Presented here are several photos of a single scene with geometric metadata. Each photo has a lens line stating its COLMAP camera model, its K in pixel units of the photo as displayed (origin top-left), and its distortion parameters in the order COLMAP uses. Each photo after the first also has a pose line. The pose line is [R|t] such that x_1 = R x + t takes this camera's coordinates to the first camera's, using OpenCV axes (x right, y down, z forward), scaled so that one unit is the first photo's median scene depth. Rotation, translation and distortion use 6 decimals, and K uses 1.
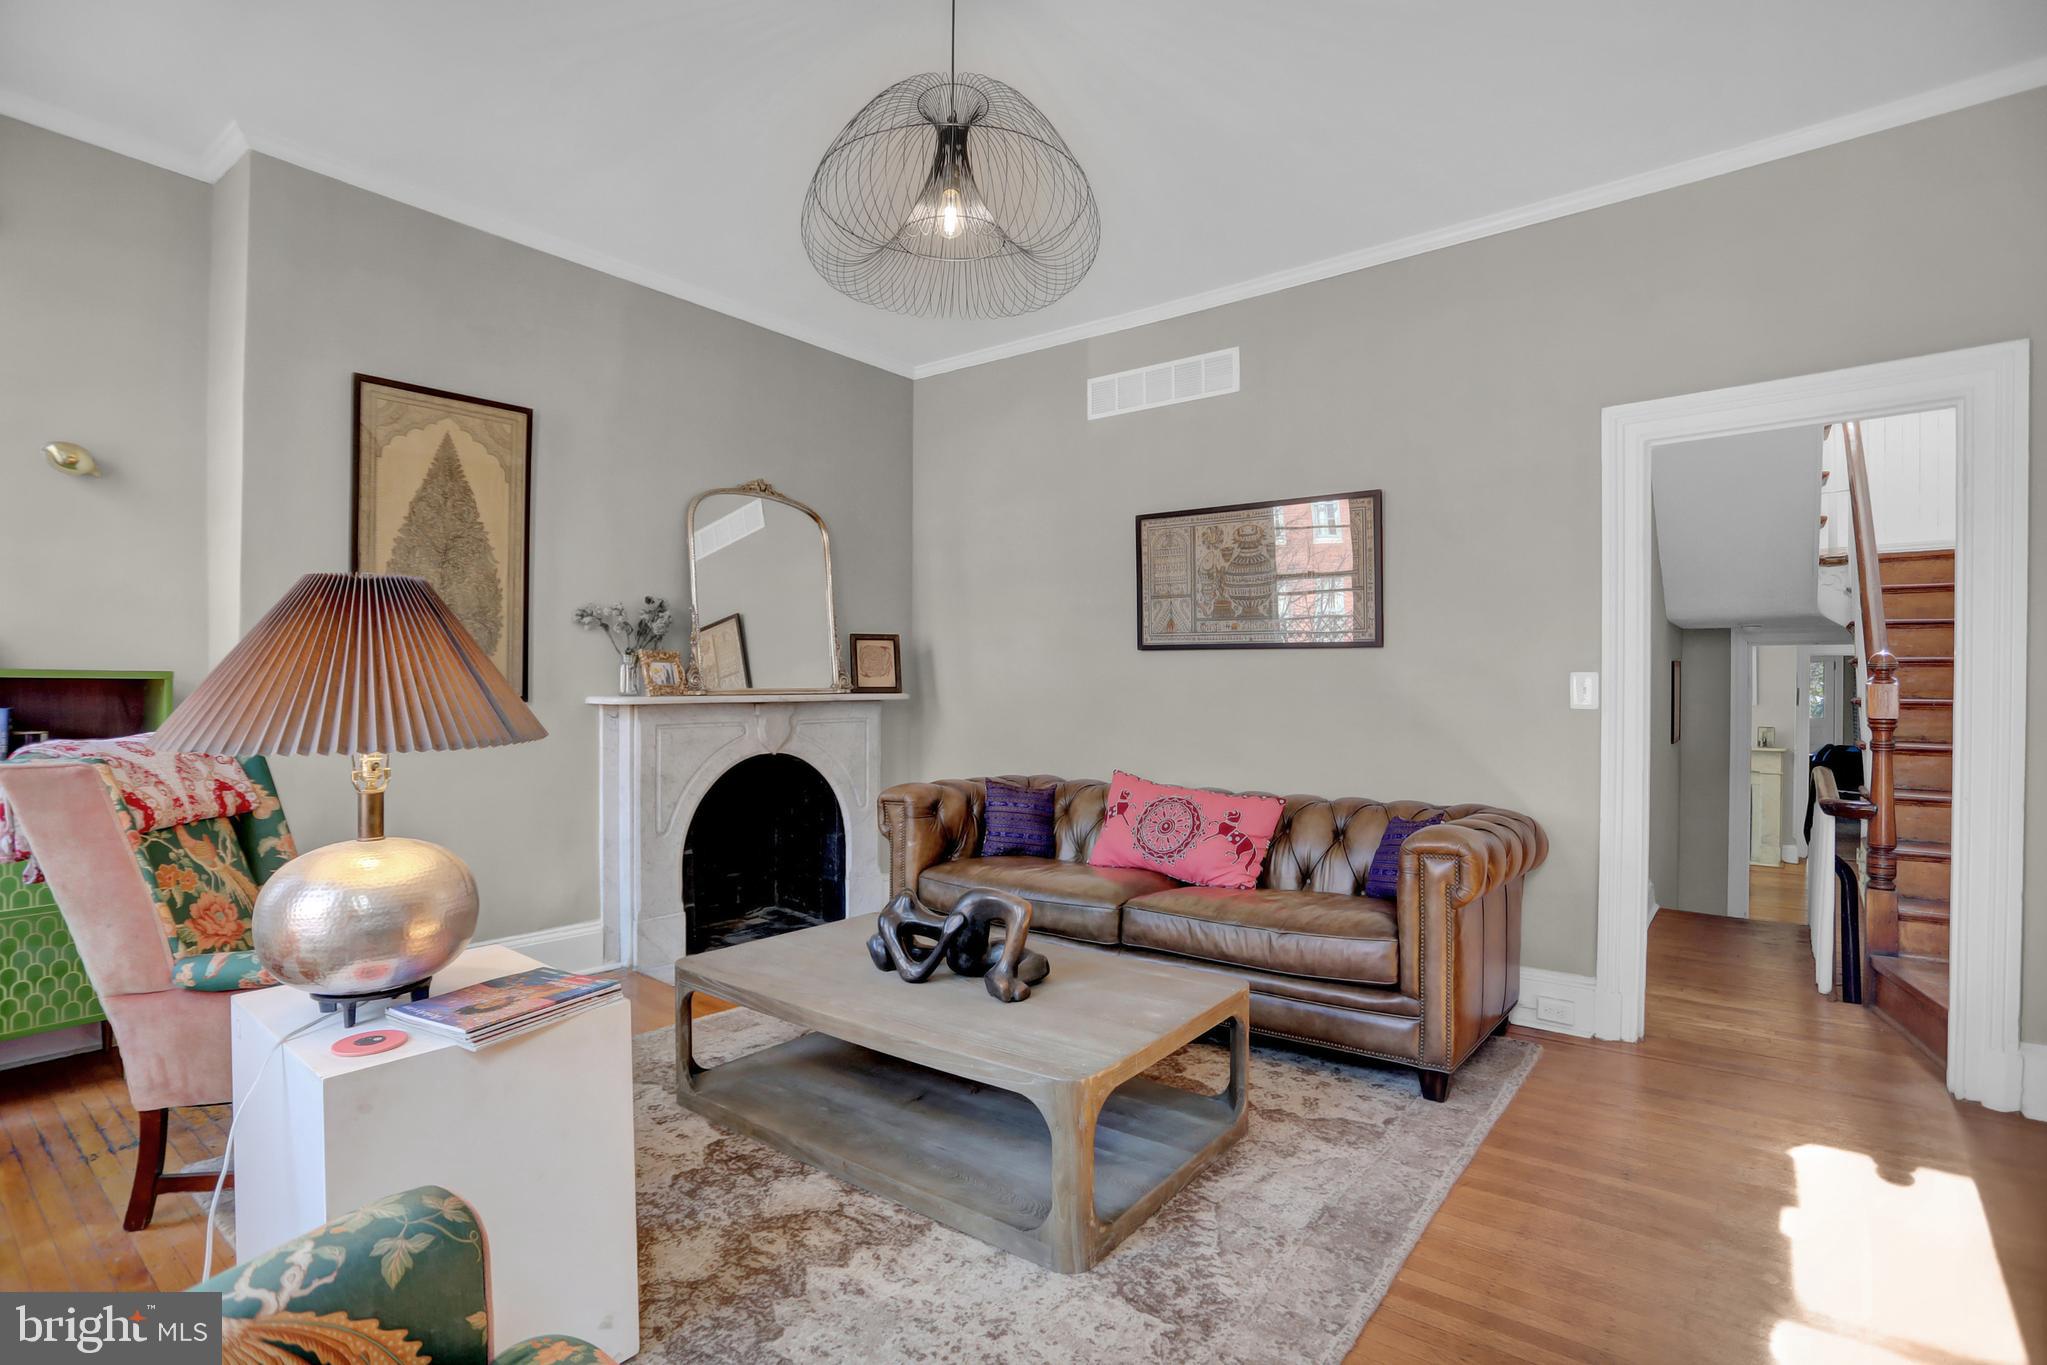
lens RADIAL K [[990.9, 0, 1027.2], [0, 990.9, 679.7], [0, 0, 1]] dist [-0.046718, 0.004937]
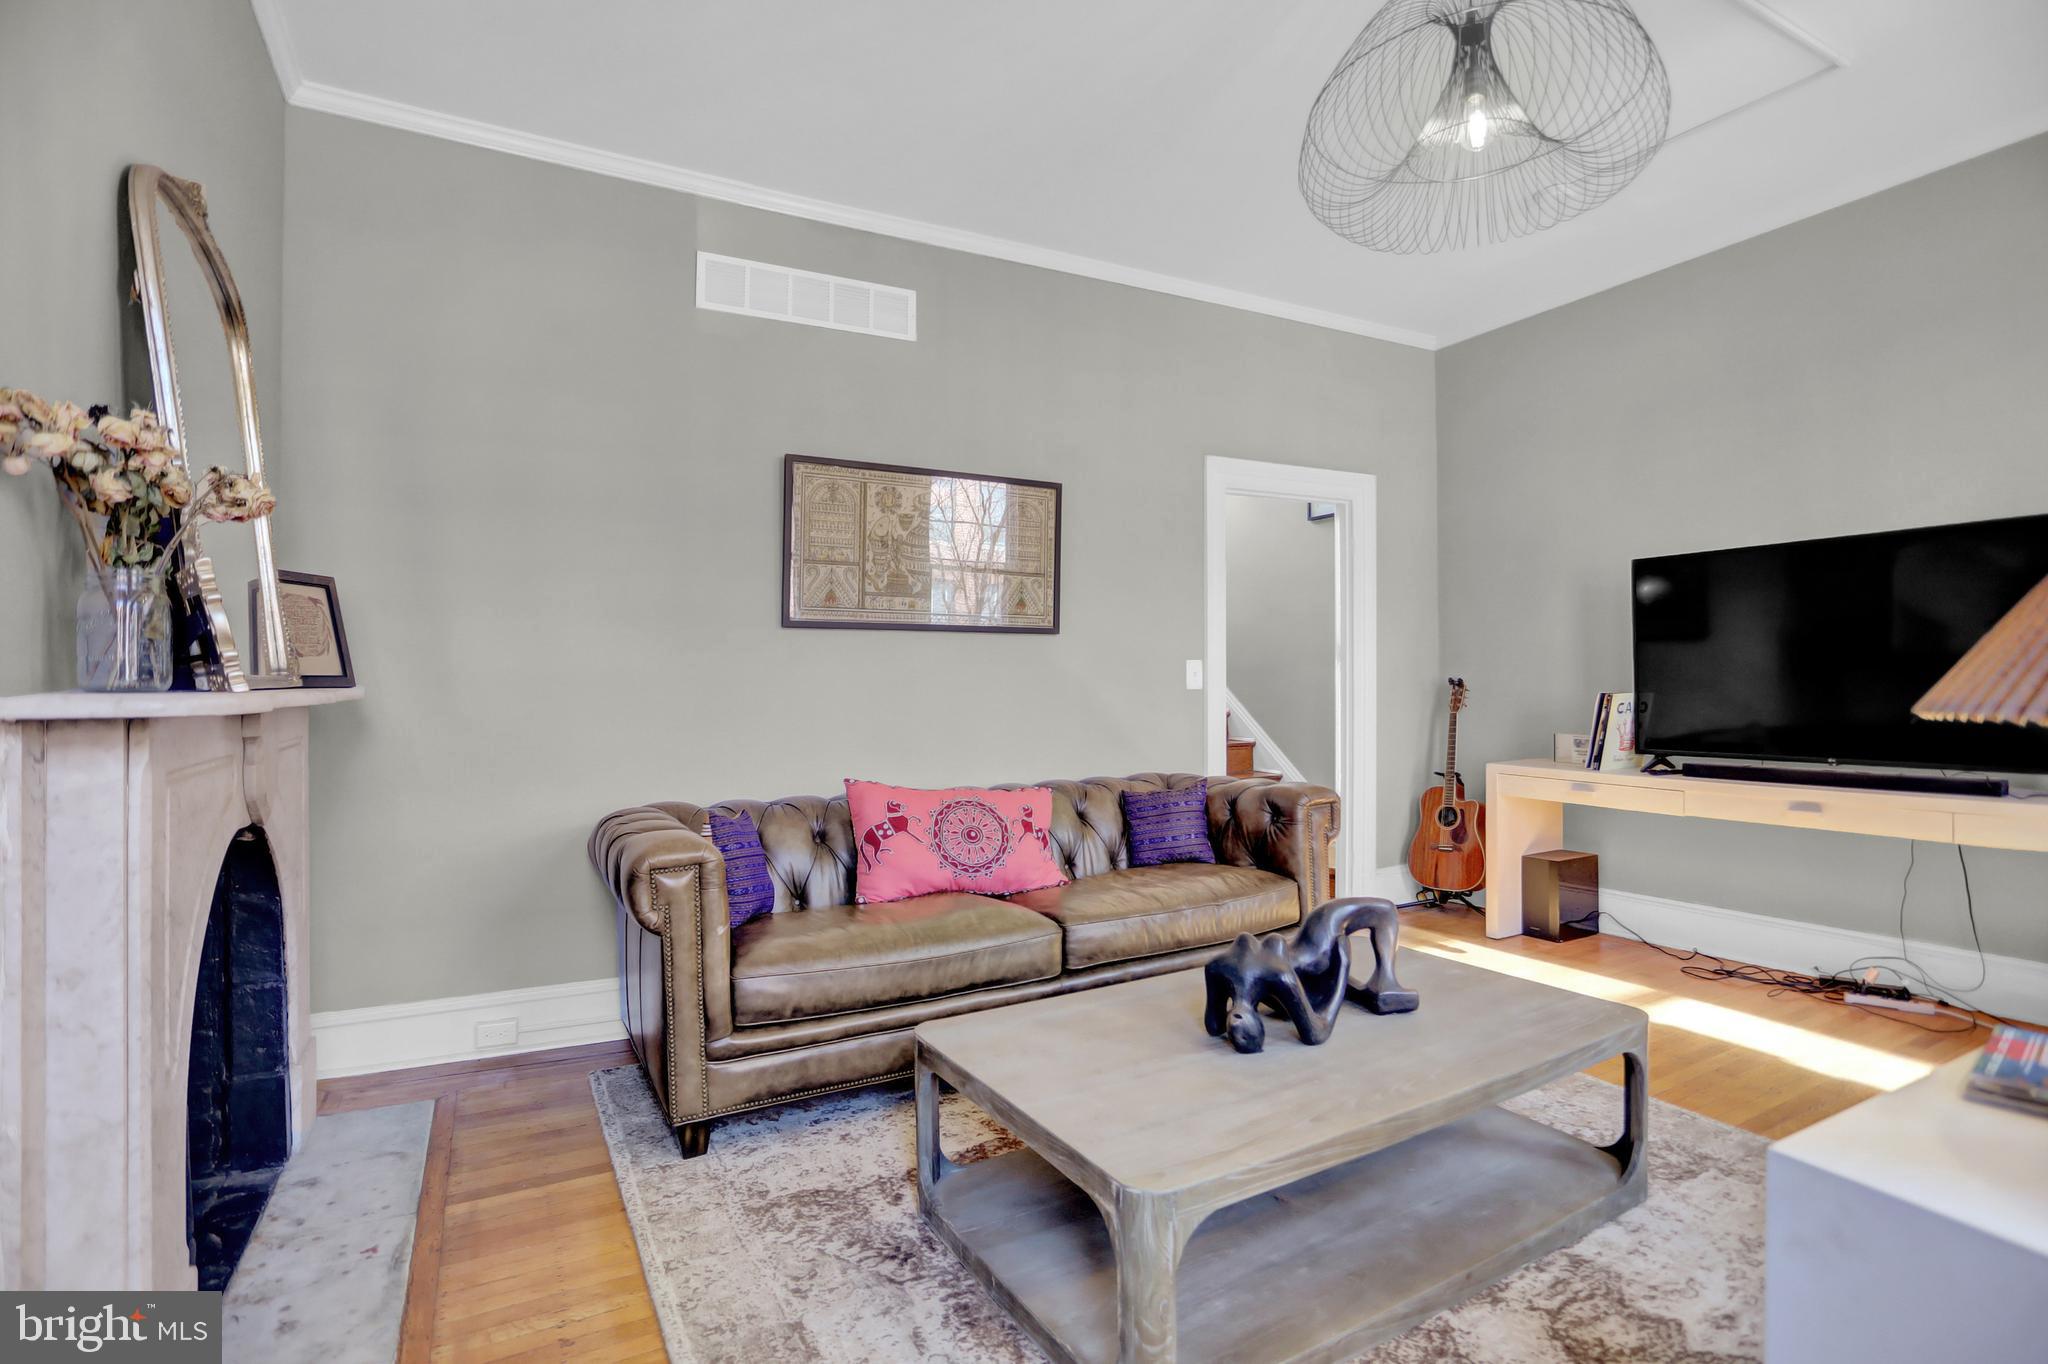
lens RADIAL K [[991.4, 0, 1015.6], [0, 991.4, 676.4], [0, 0, 1]] dist [-0.046718, 0.004937]
pose [[0.394623, 0.008493, 0.918804, -0.569965], [0.013353, 0.999799, -0.014977, 0.024441], [-0.918746, 0.018179, 0.394430, 0.577803]]
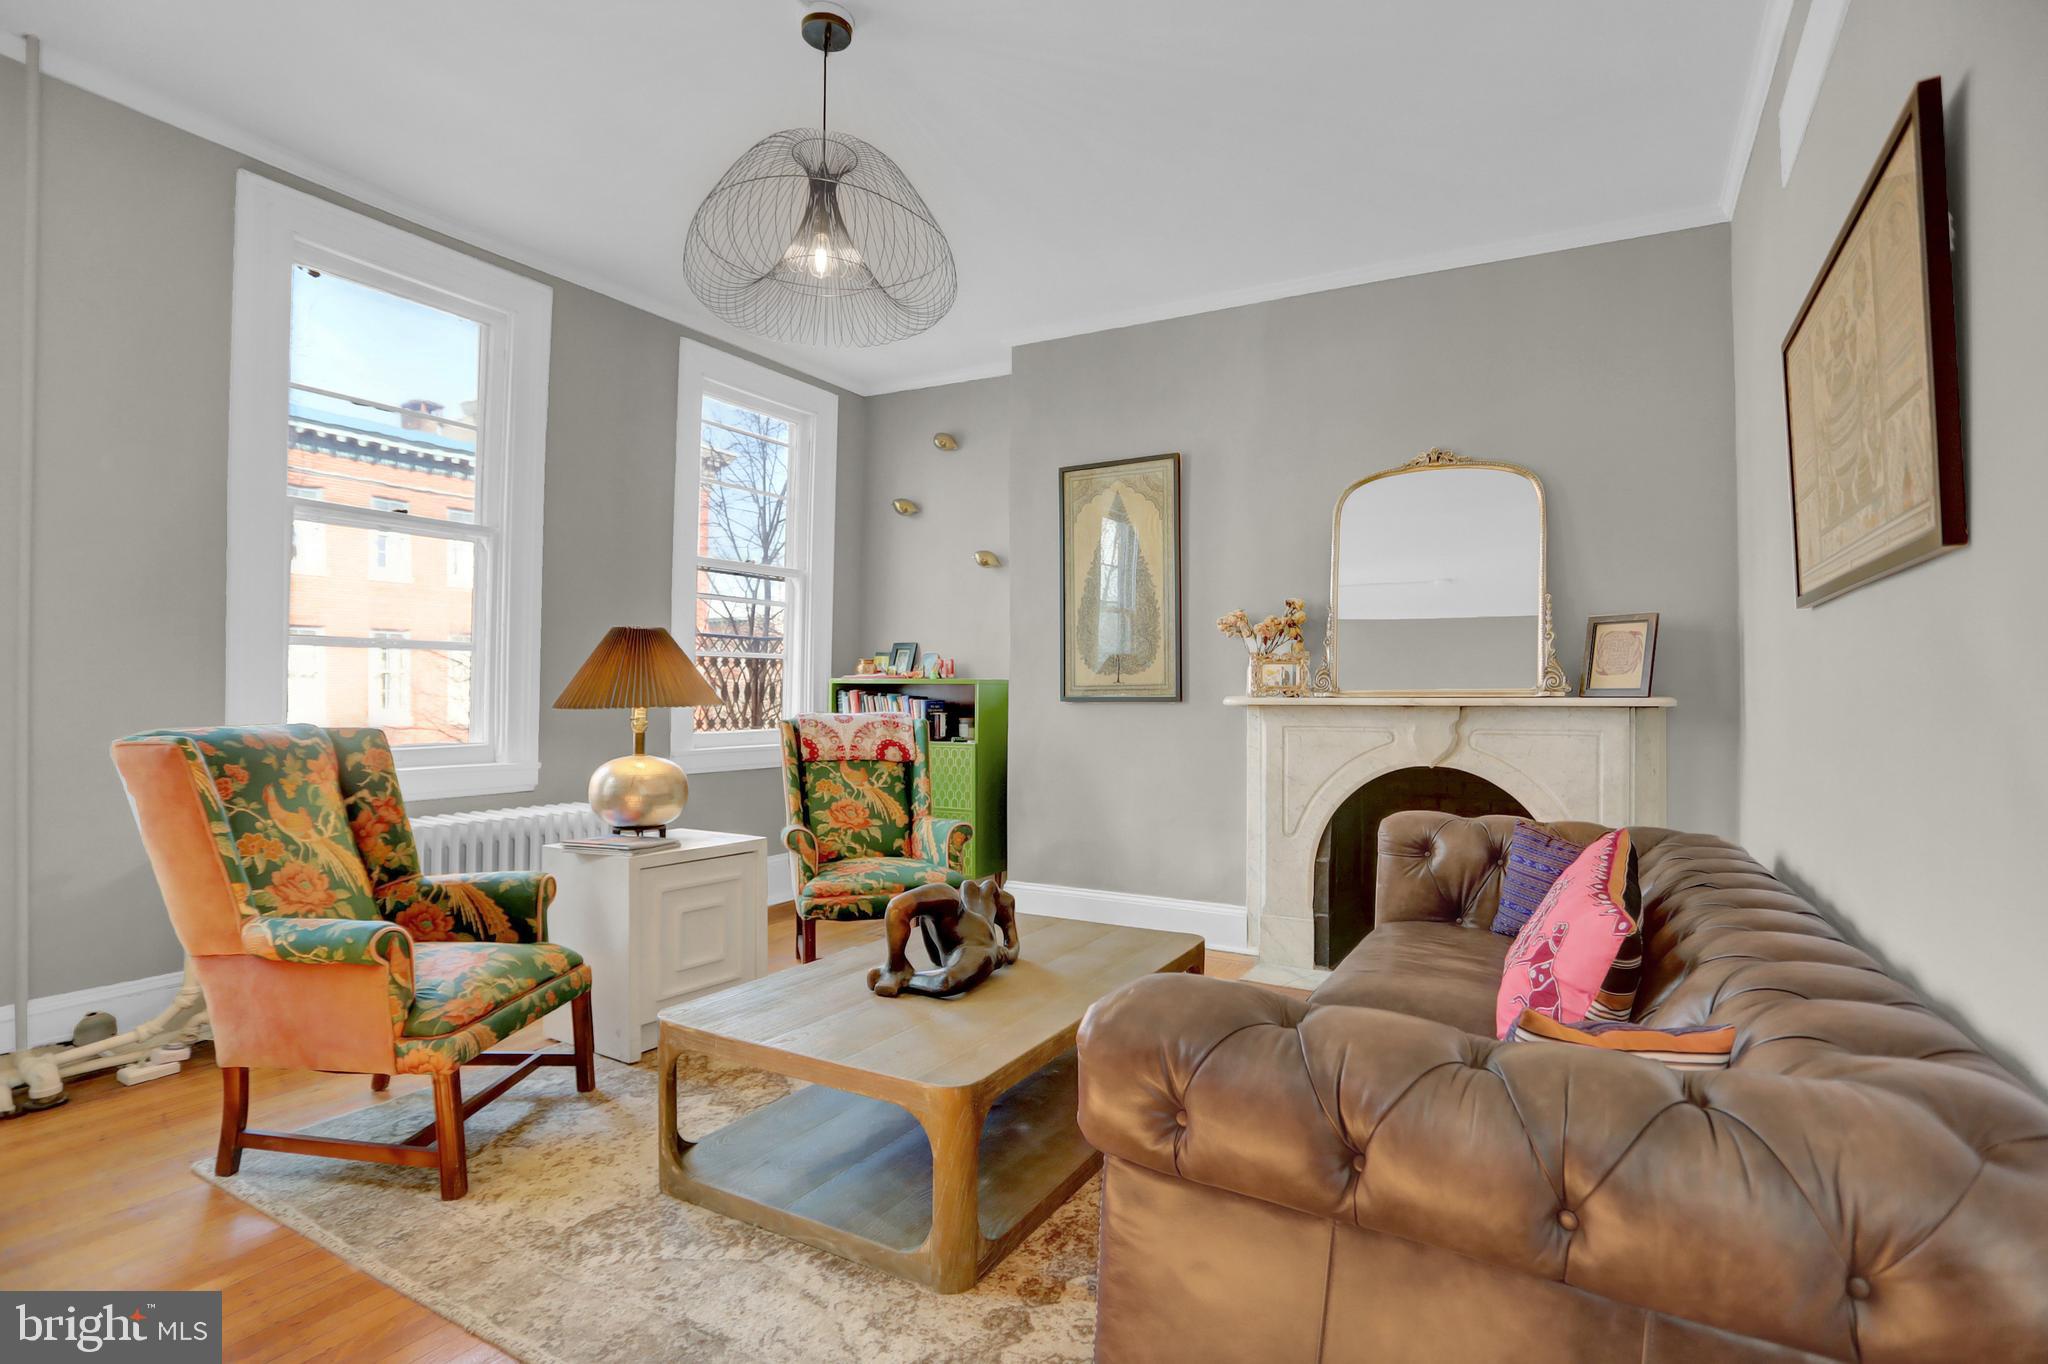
lens RADIAL K [[991.4, 0, 1037.4], [0, 991.4, 687.8], [0, 0, 1]] dist [-0.046718, 0.004937]
pose [[0.138938, -0.014376, -0.990197, 0.593252], [-0.000218, 0.999894, -0.014547, 0.021869], [0.990301, 0.002237, 0.138920, 0.611543]]
